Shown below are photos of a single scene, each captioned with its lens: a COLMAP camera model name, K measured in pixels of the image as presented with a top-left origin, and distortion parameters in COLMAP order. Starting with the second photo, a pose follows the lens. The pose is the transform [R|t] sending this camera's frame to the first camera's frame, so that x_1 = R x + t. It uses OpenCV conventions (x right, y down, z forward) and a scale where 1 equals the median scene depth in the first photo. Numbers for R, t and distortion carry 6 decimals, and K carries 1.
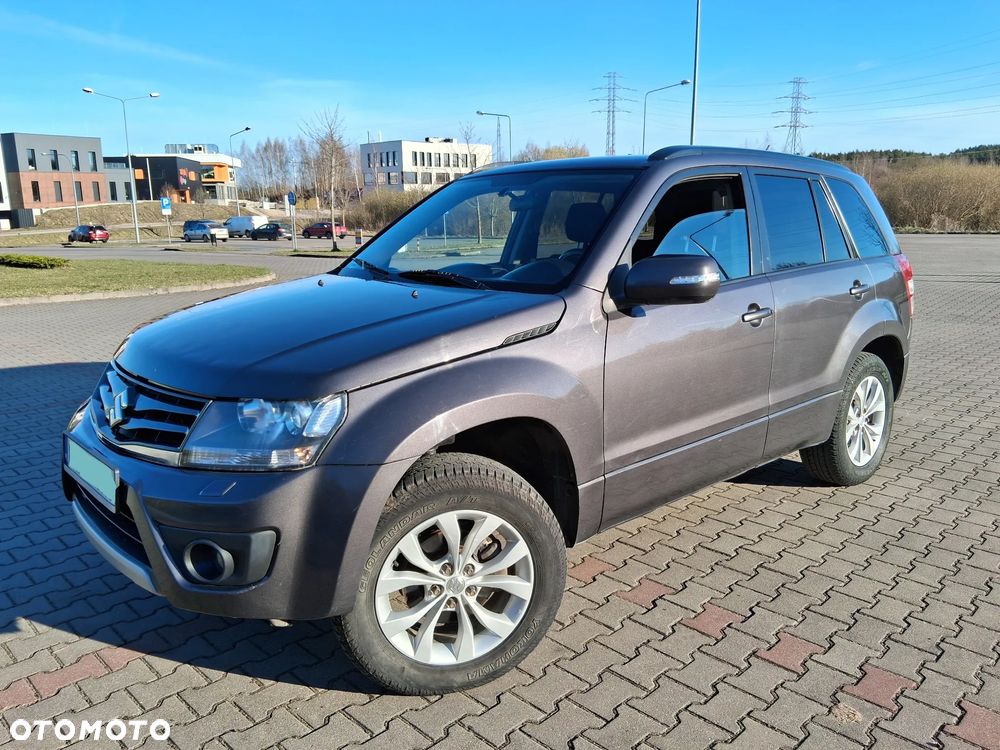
lens RADIAL K [[745.6, 0, 506.8], [0, 745.6, 387.1], [0, 0, 1]] dist [0.080206, -0.133490]
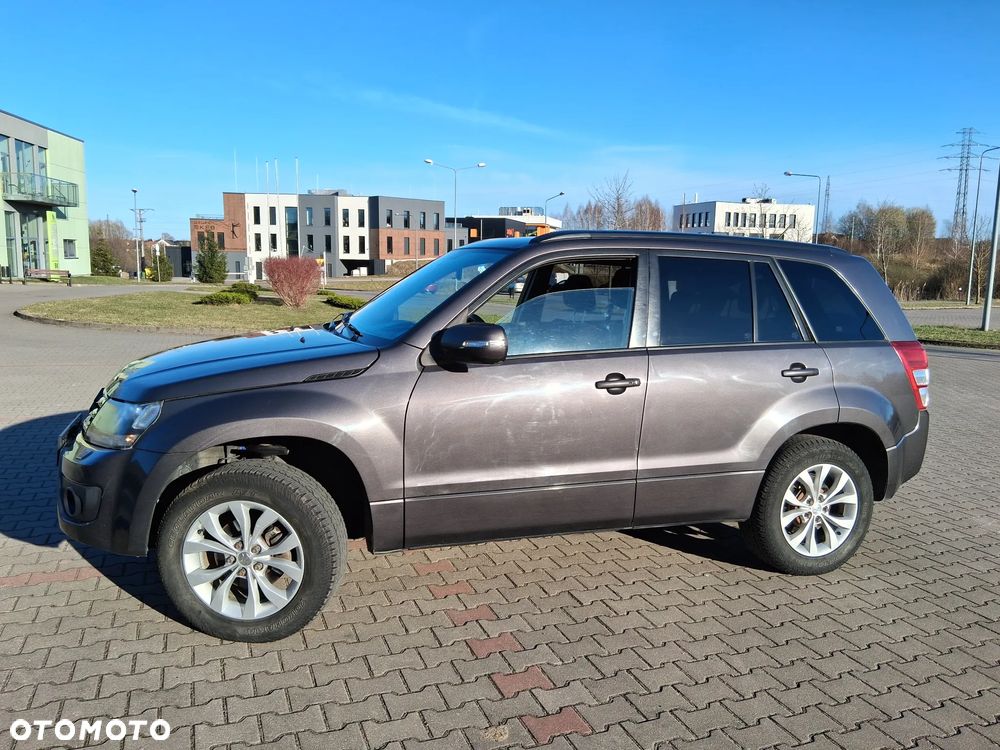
lens RADIAL K [[745.6, 0, 506.3], [0, 745.6, 391.5], [0, 0, 1]] dist [0.080206, -0.133490]
pose [[0.919658, 0.094602, -0.381155, 0.601014], [-0.120842, 0.991631, -0.045449, -0.016206], [0.373665, 0.087857, 0.923393, -0.057167]]
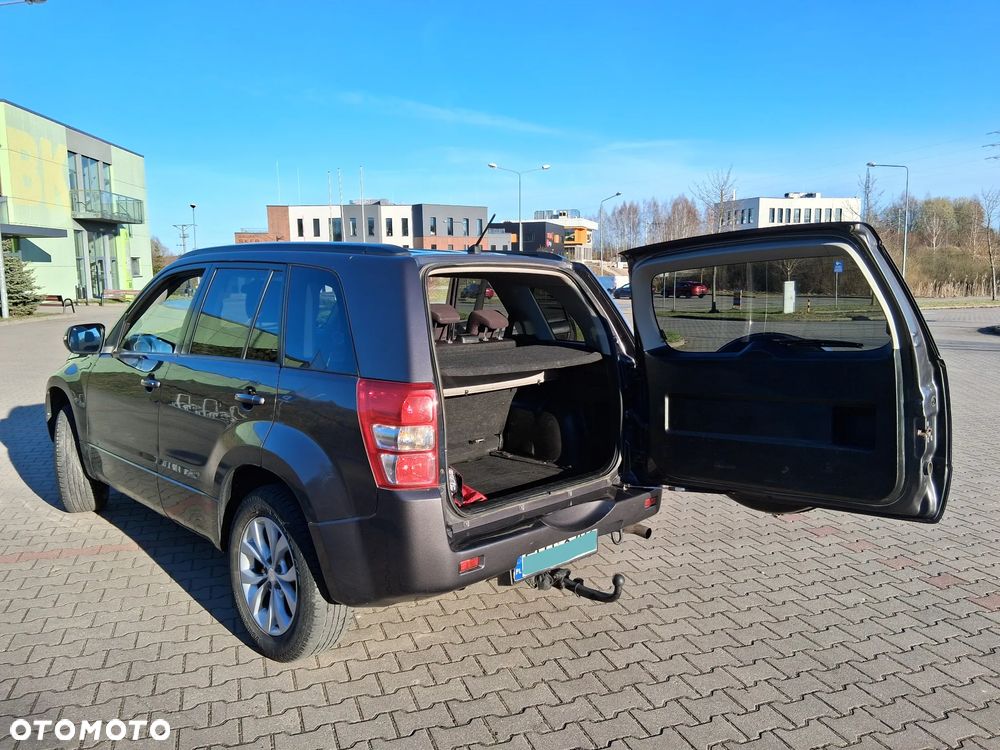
lens RADIAL K [[745.6, 0, 506.5], [0, 745.6, 401.0], [0, 0, 1]] dist [0.080206, -0.133490]
pose [[0.904893, 0.075681, -0.418857, -0.680616], [-0.099245, 0.994457, -0.034724, -0.075588], [0.413907, 0.072990, 0.907388, 0.145463]]
